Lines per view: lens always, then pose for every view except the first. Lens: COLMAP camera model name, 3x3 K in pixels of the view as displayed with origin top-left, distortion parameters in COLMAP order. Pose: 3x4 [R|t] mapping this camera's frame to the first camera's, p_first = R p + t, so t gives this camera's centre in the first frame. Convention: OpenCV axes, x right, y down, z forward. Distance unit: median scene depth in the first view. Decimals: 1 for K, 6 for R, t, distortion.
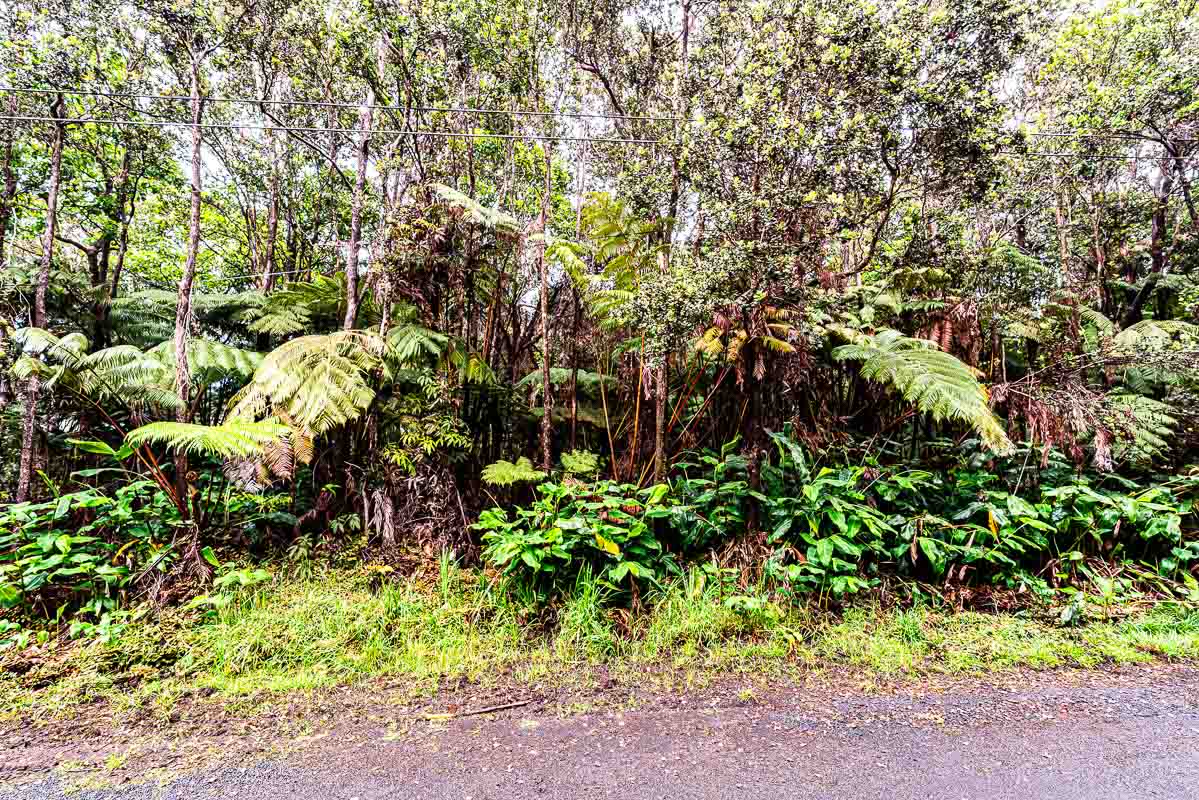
lens RADIAL K [[481.0, 0, 594.9], [0, 481.0, 400.0], [0, 0, 1]] dist [0.000270, -0.000648]
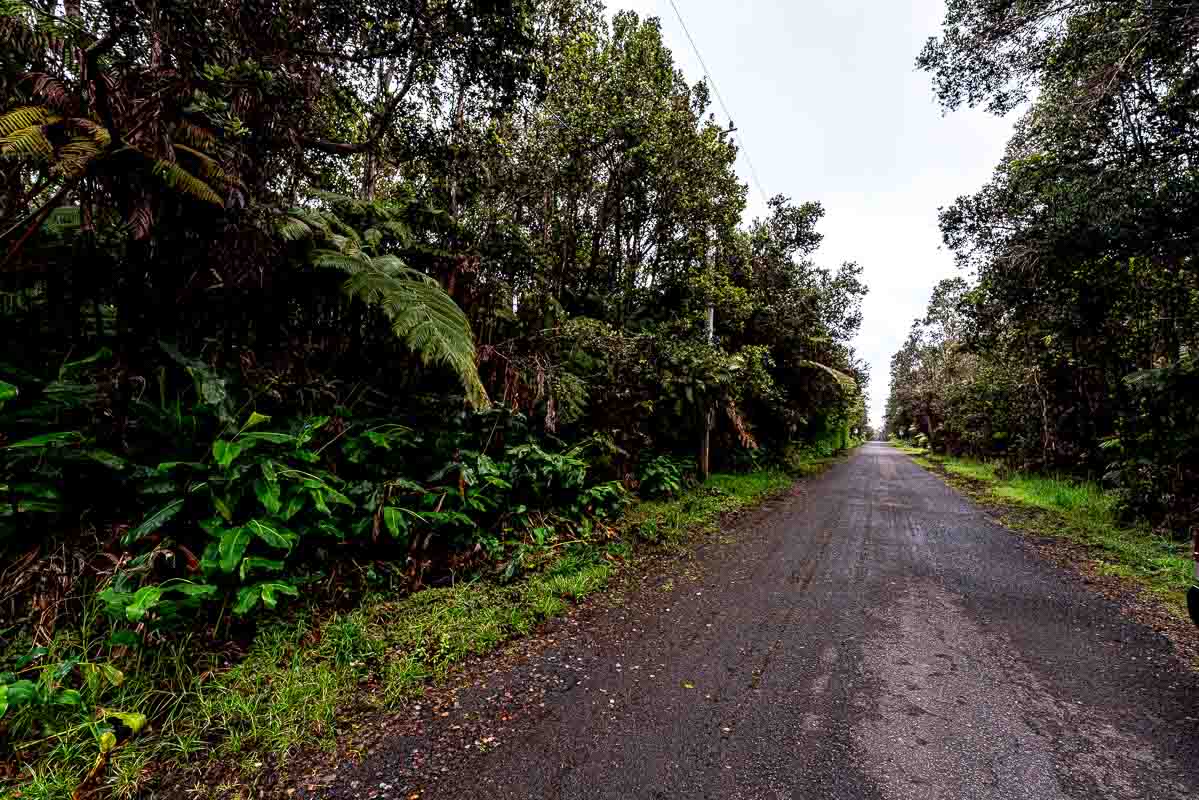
lens RADIAL K [[481.0, 0, 599.8], [0, 481.0, 403.4], [0, 0, 1]] dist [0.000270, -0.000648]
pose [[0.576193, 0.075243, 0.813843, 0.217590], [-0.144549, 0.989438, 0.010861, 0.055428], [-0.804430, -0.123898, 0.580983, 0.272613]]
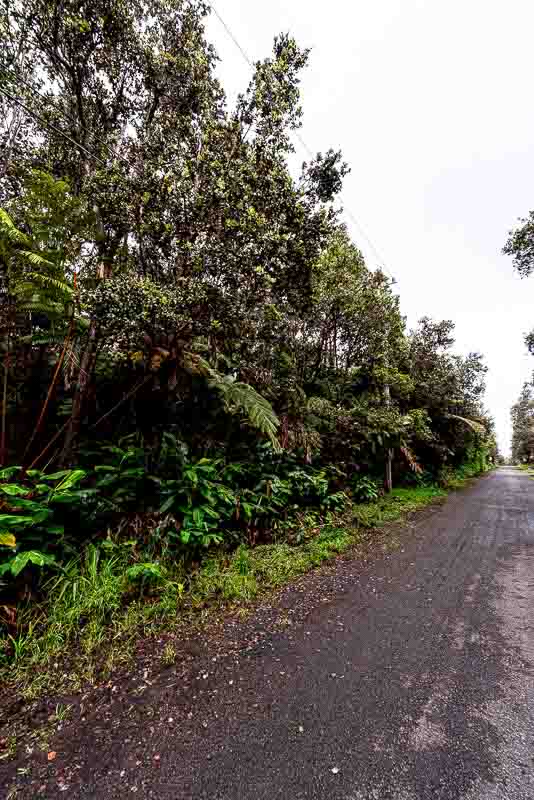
lens RADIAL K [[320.9, 0, 269.4], [0, 320.9, 400.7], [0, 0, 1]] dist [0.000270, -0.000648]
pose [[0.661893, 0.158711, 0.732604, -0.116532], [-0.129960, 0.986825, -0.096369, 0.036230], [-0.738246, -0.031423, 0.673799, 0.206614]]
